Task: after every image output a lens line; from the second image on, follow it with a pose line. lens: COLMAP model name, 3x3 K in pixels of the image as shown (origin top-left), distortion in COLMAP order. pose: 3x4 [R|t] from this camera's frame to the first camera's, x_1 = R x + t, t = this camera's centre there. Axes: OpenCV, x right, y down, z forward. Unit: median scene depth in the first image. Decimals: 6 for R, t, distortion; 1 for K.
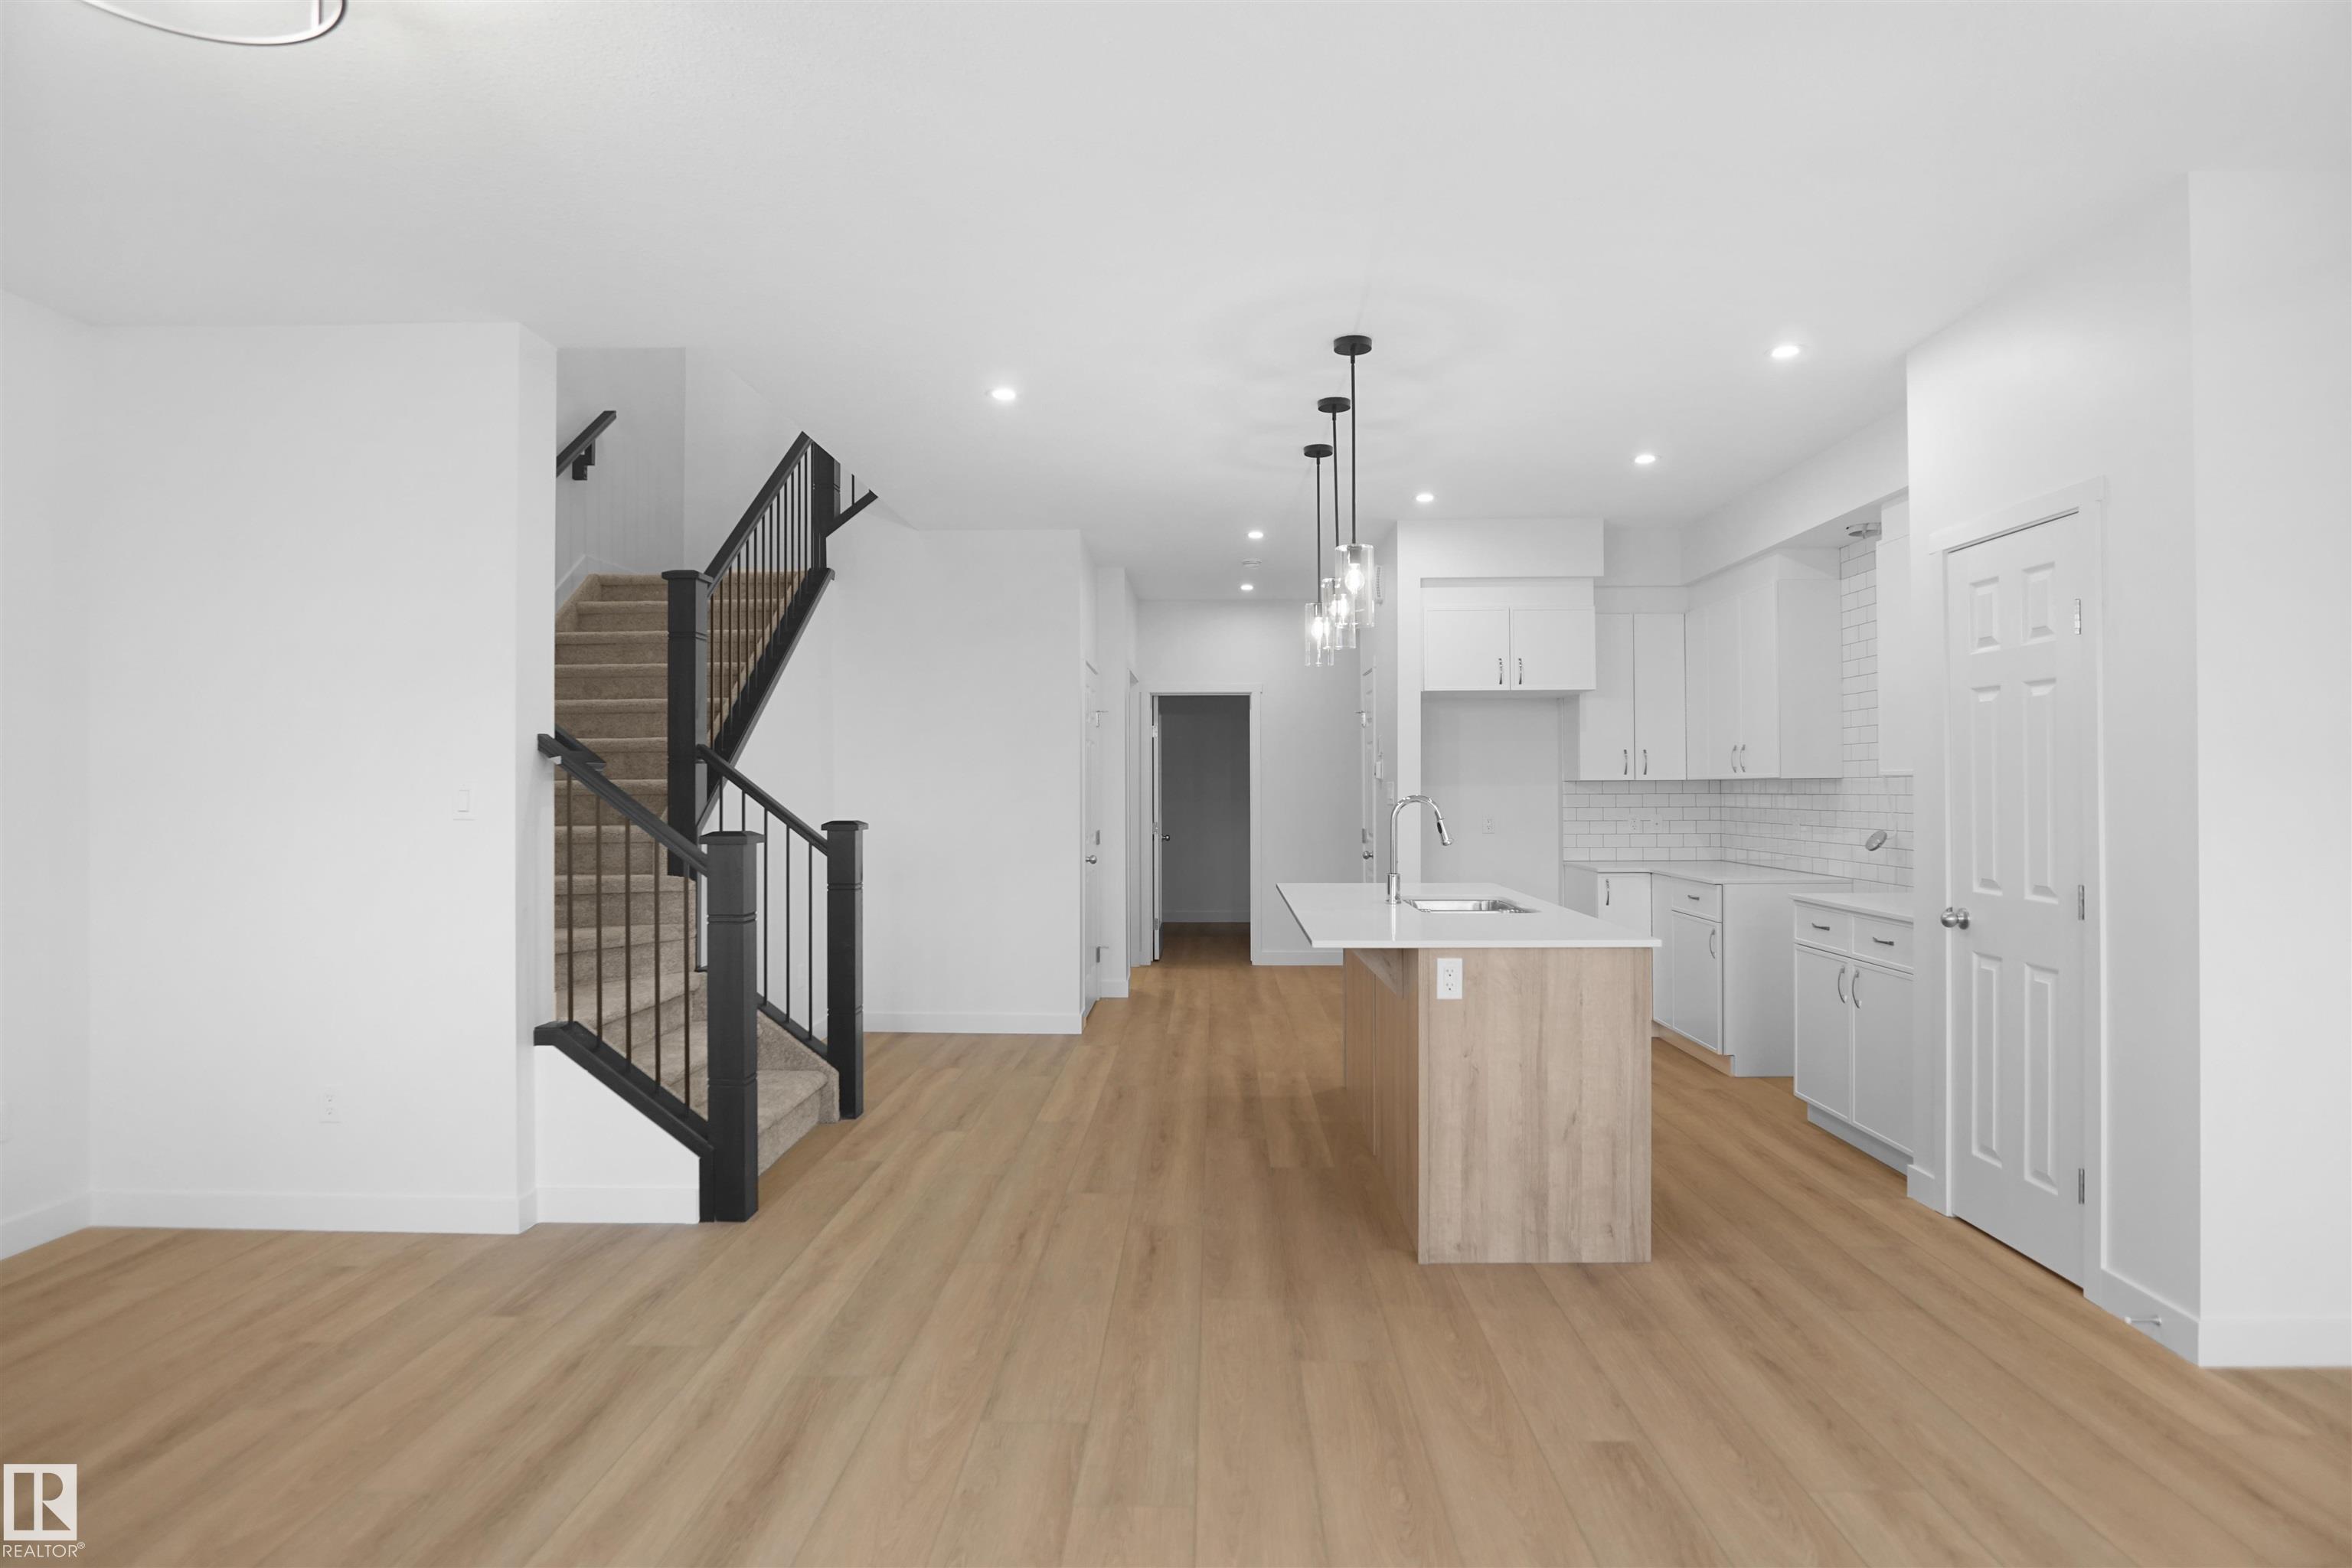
lens RADIAL K [[1277.8, 0, 1208.8], [0, 1277.8, 779.1], [0, 0, 1]] dist [-0.037405, 0.011177]
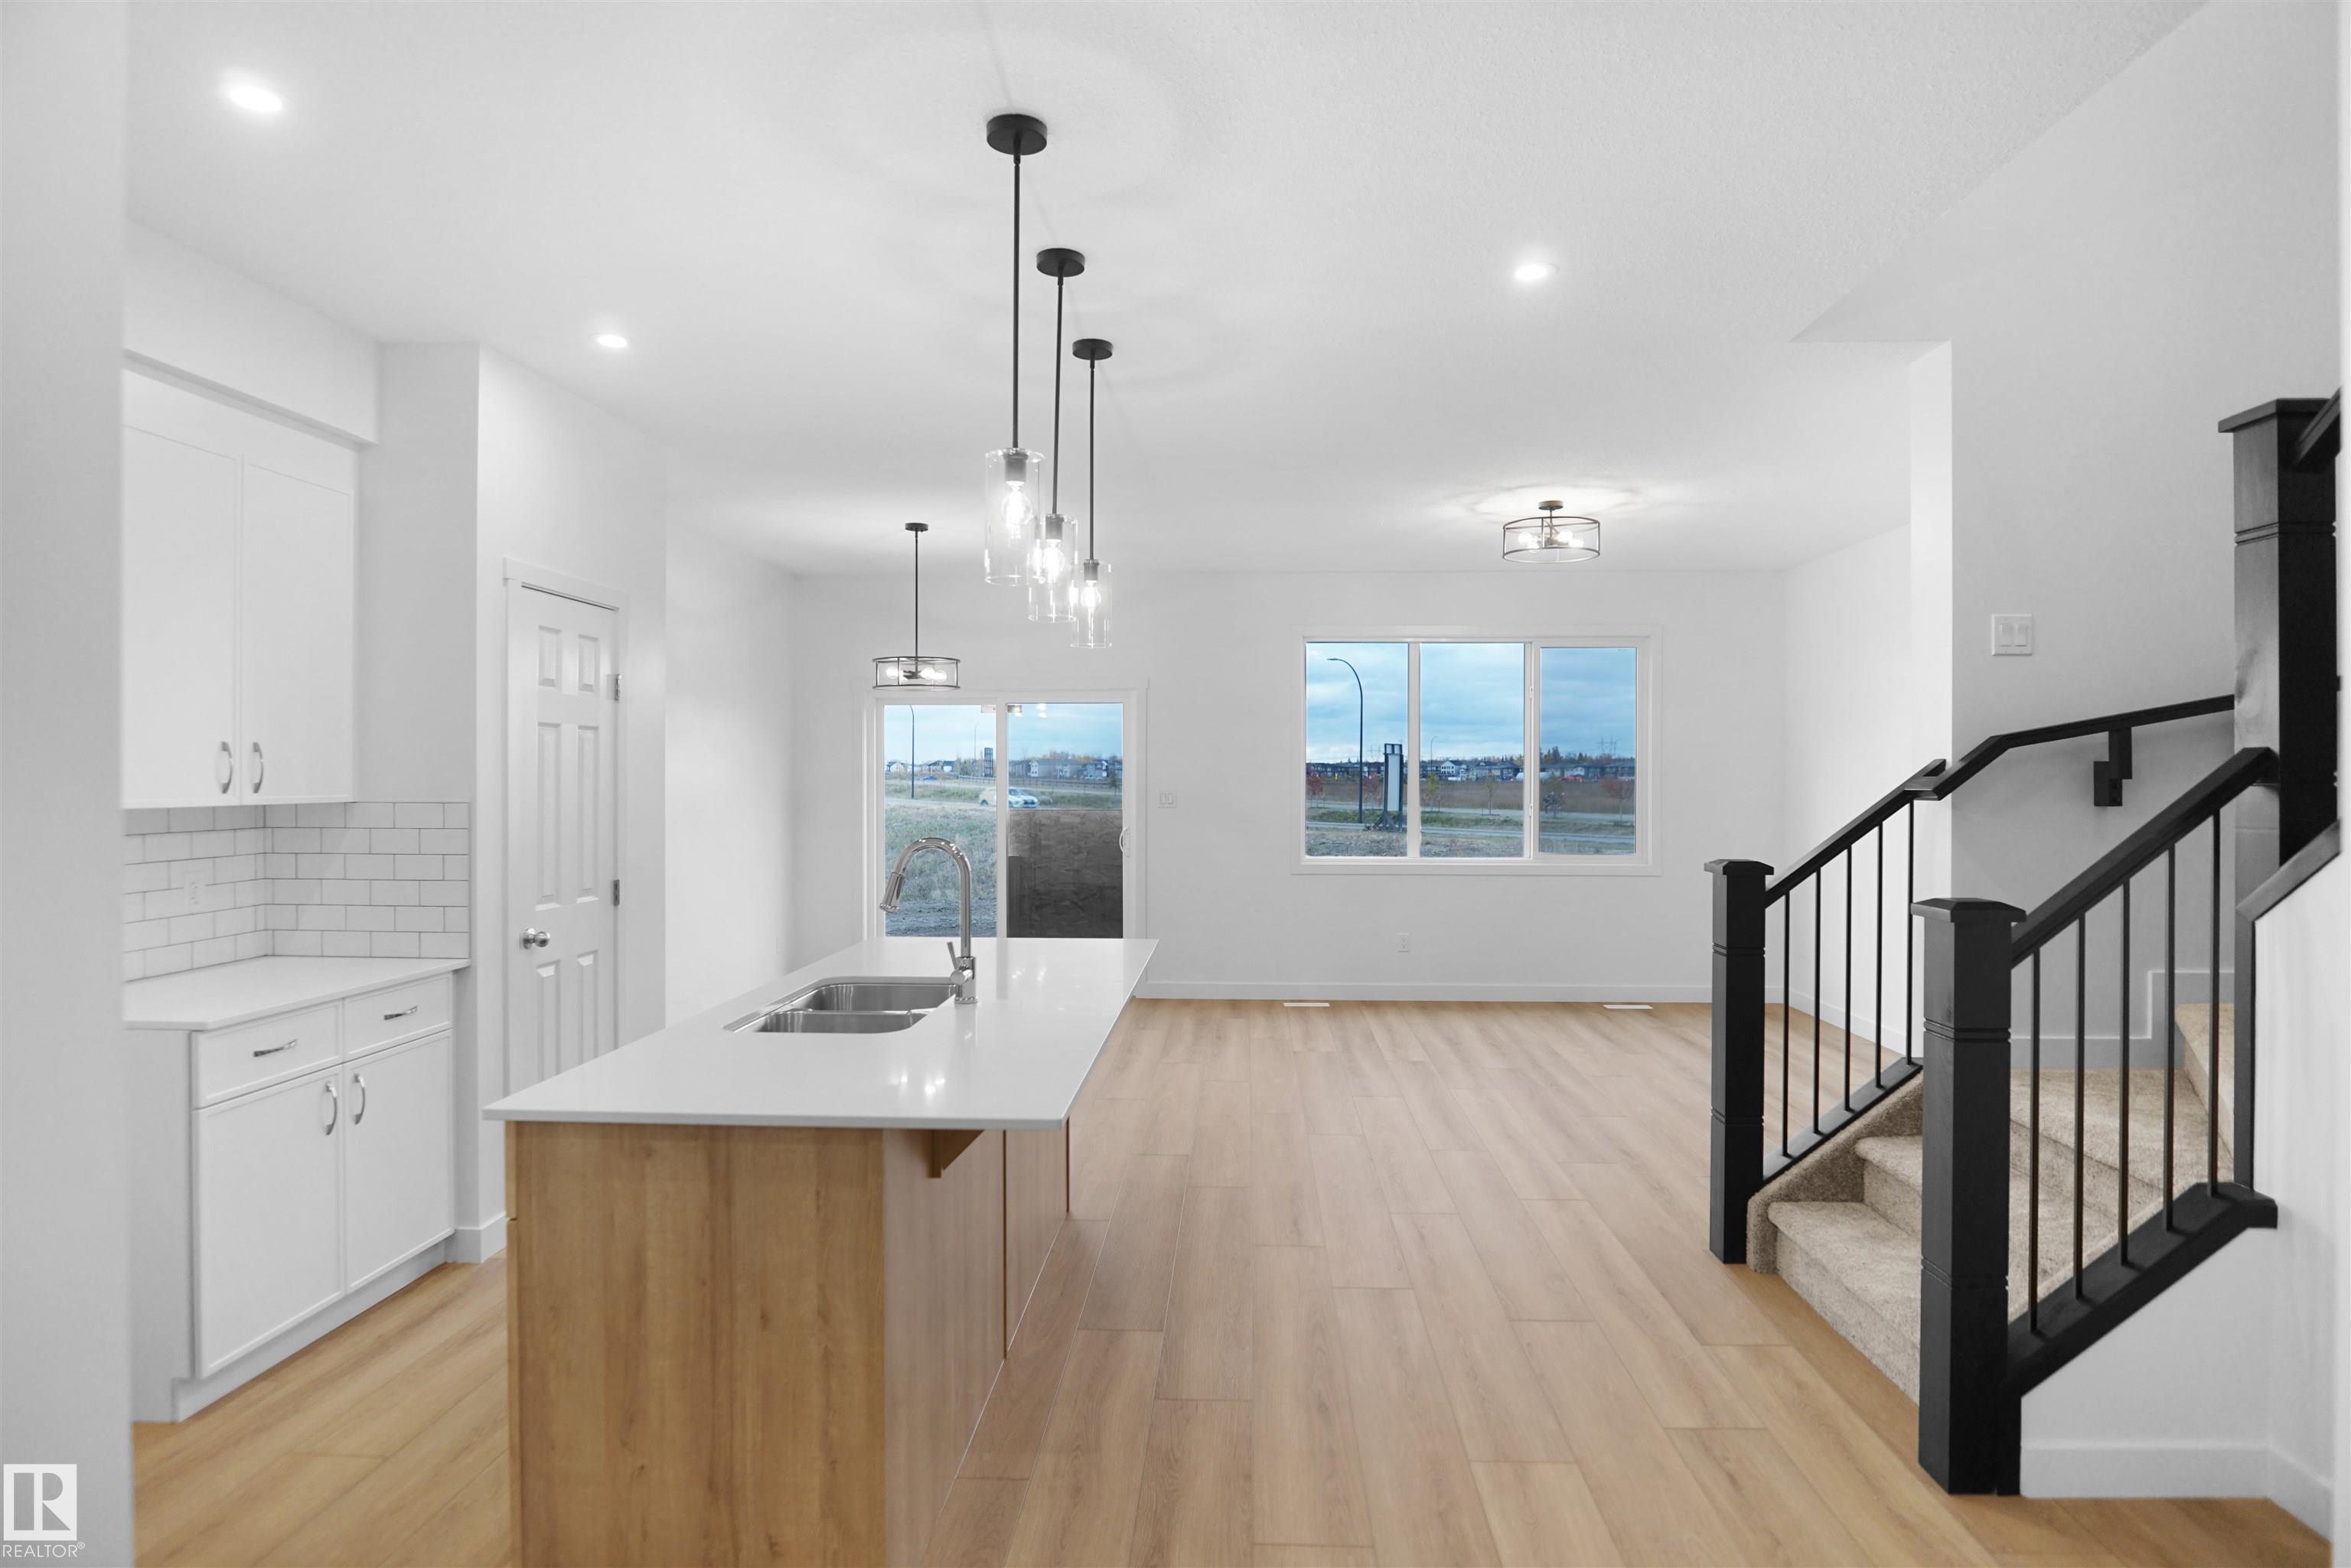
lens RADIAL K [[1265.7, 0, 1181.7], [0, 1265.7, 780.6], [0, 0, 1]] dist [-0.038476, 0.012177]
pose [[-0.998845, -0.000062, 0.048043, 0.003011], [-0.000142, 0.999999, -0.001661, -0.020007], [-0.048043, -0.001666, -0.998844, 2.175164]]
